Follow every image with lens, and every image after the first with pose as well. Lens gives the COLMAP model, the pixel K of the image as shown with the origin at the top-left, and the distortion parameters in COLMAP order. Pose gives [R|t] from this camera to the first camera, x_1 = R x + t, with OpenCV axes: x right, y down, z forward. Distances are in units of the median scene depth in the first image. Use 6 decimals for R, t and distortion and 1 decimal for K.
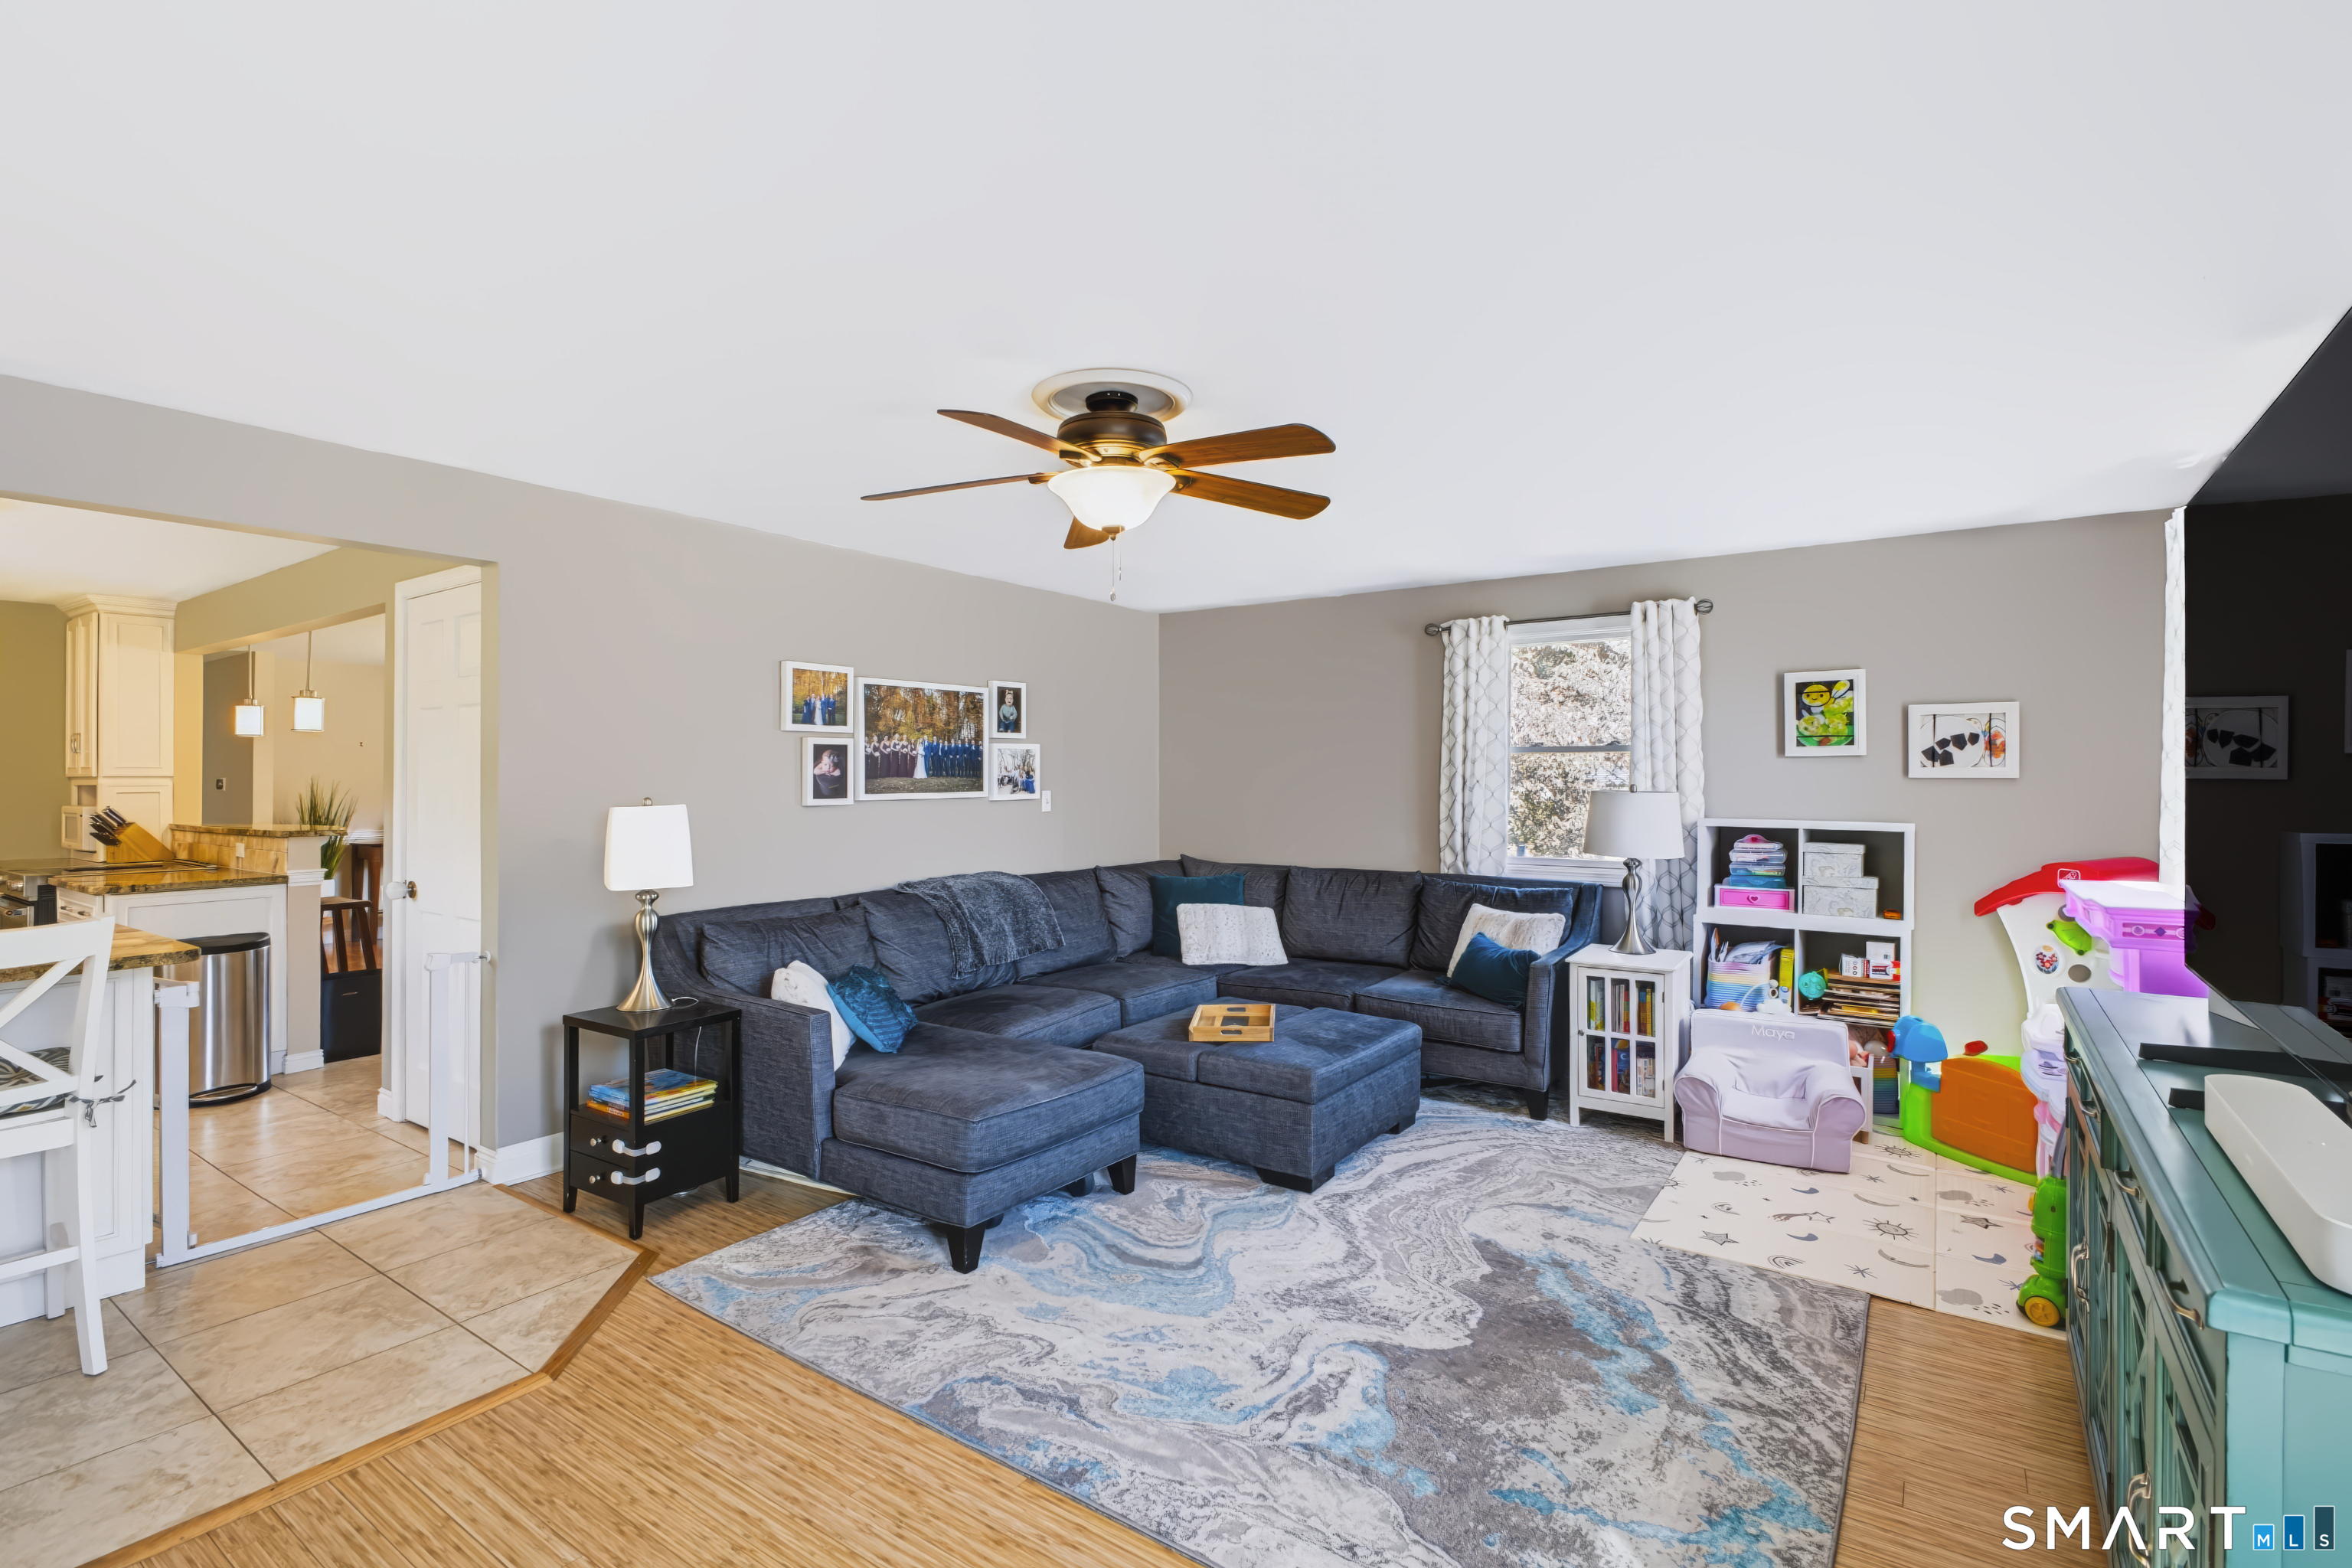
lens RADIAL K [[1100.3, 0, 1180.8], [0, 1100.3, 757.5], [0, 0, 1]] dist [-0.004166, -0.000247]
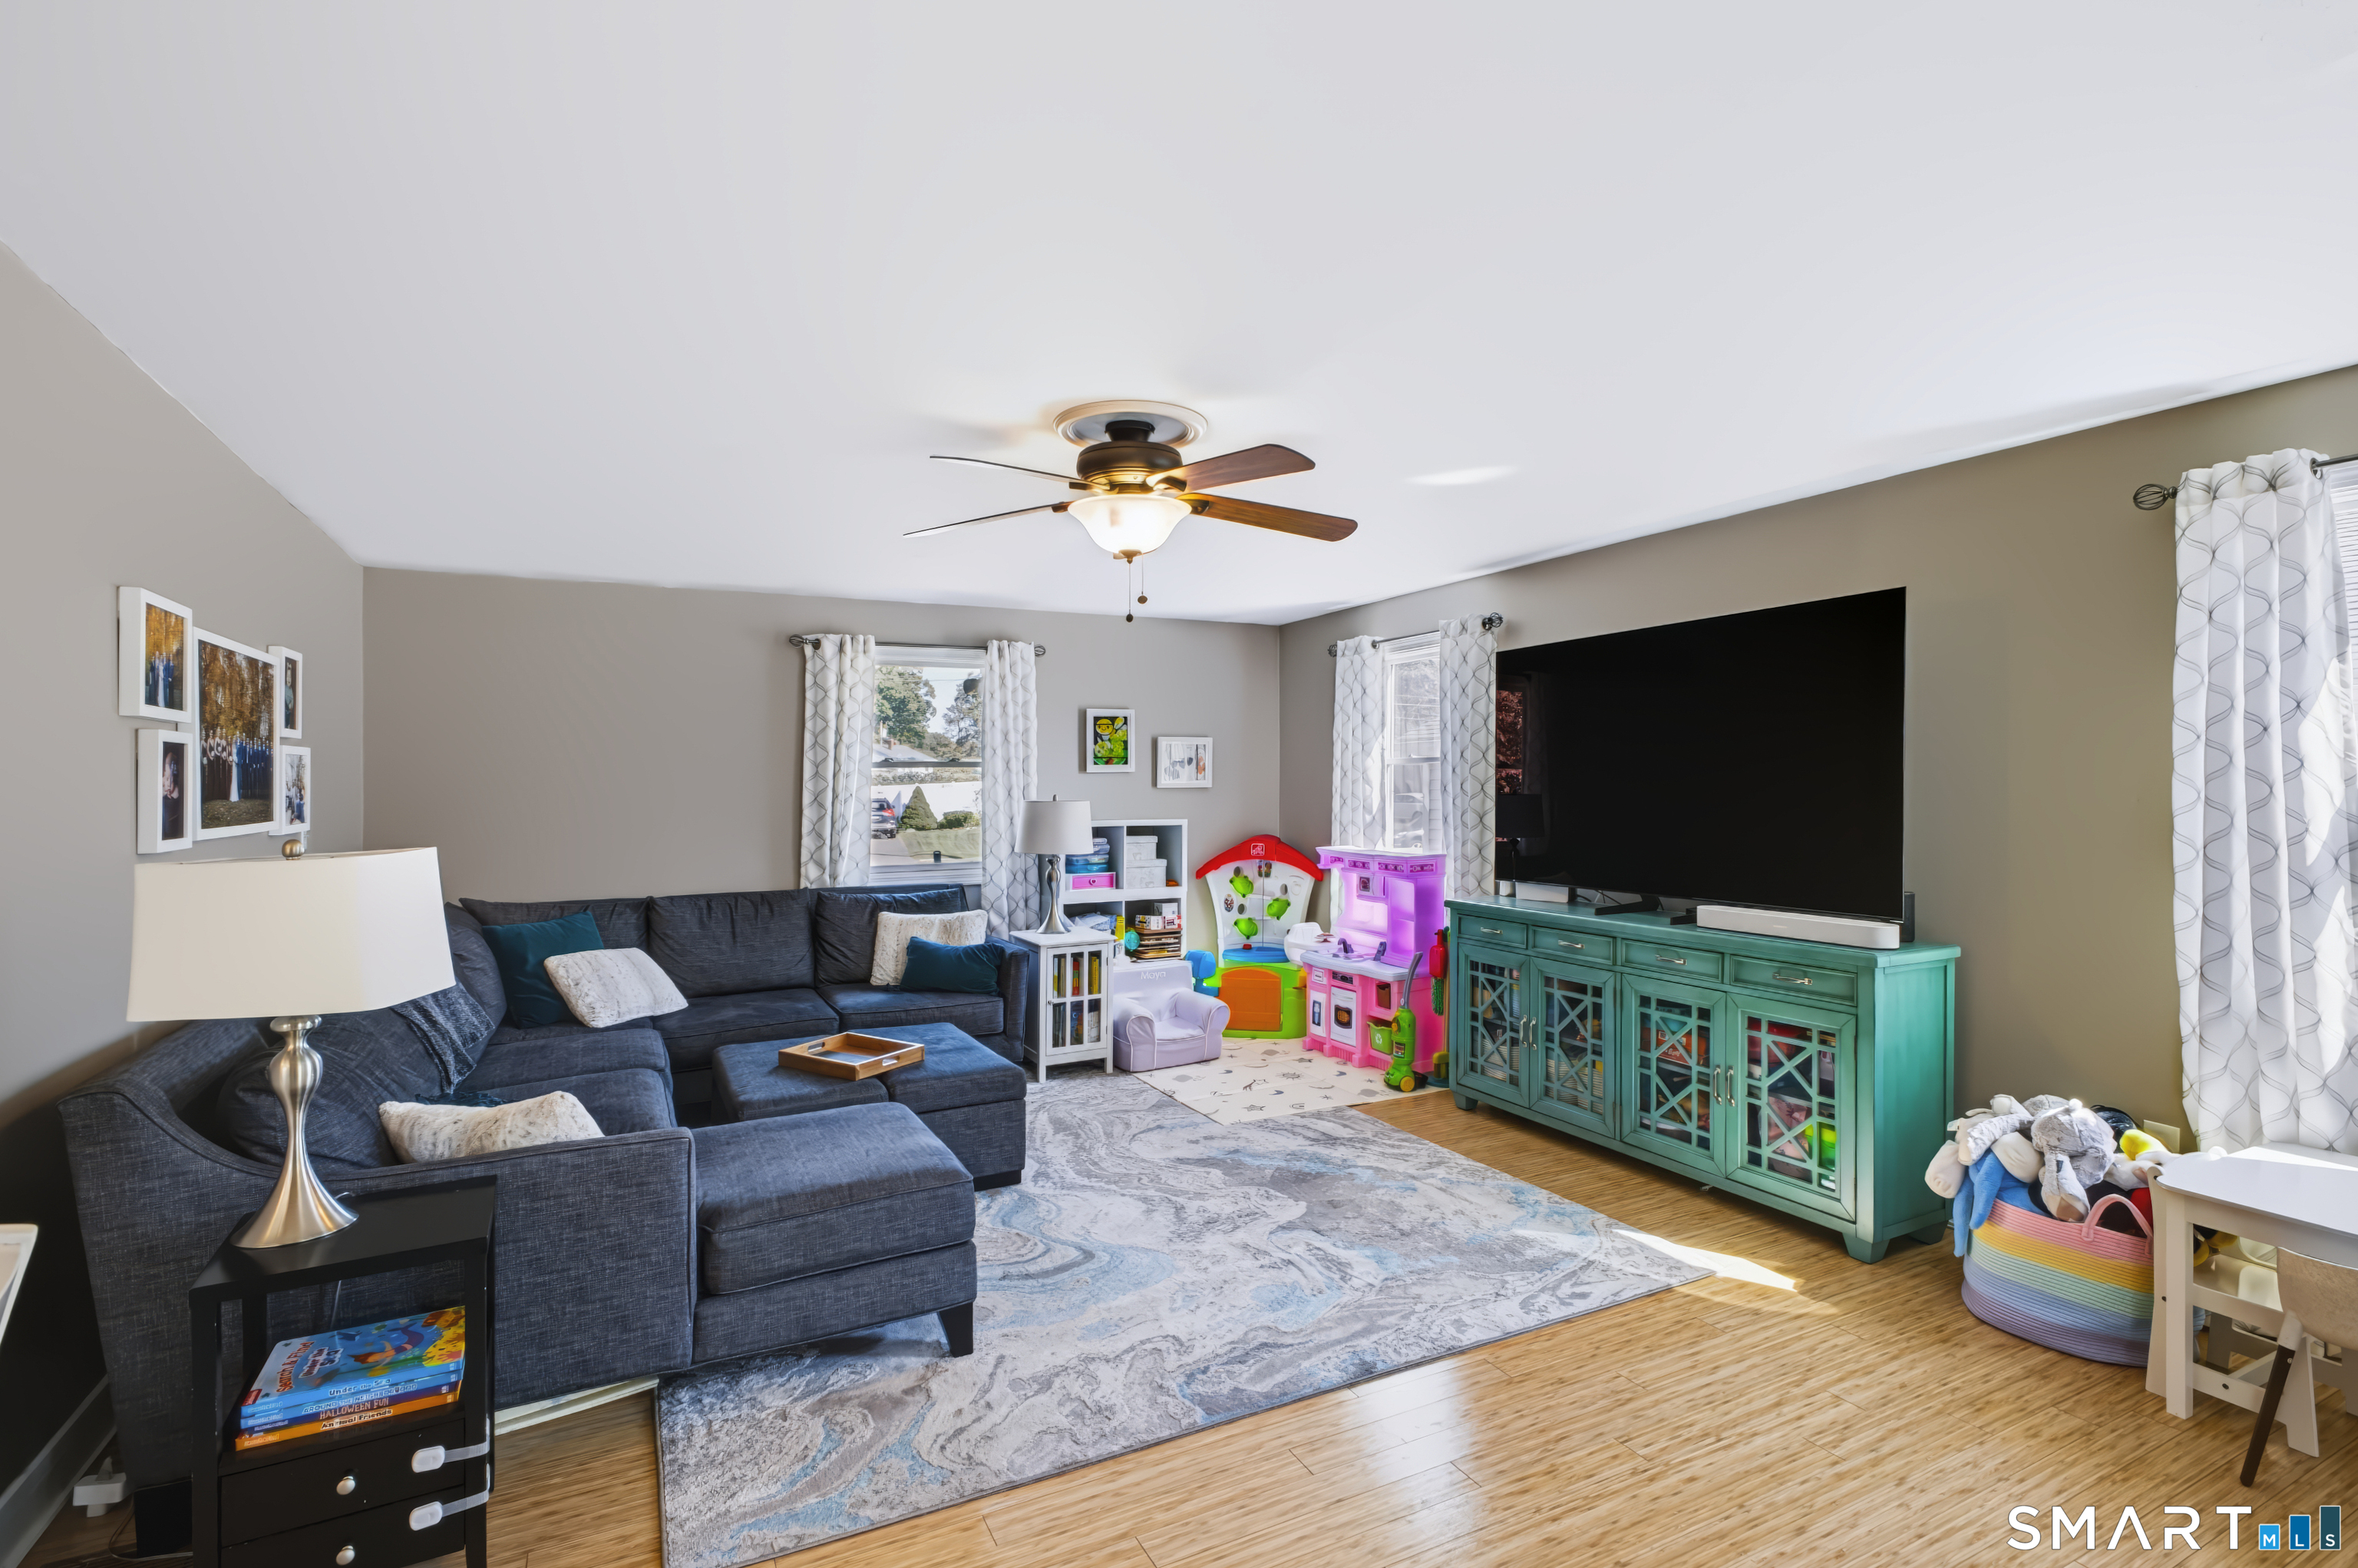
lens RADIAL K [[1124.2, 0, 1179.0], [0, 1124.2, 784.0], [0, 0, 1]] dist [-0.002125, 0.000078]
pose [[0.467296, -0.004101, 0.884092, -0.670065], [-0.004844, 0.999962, 0.007199, 0.003059], [-0.884088, -0.007647, 0.467258, 0.317114]]
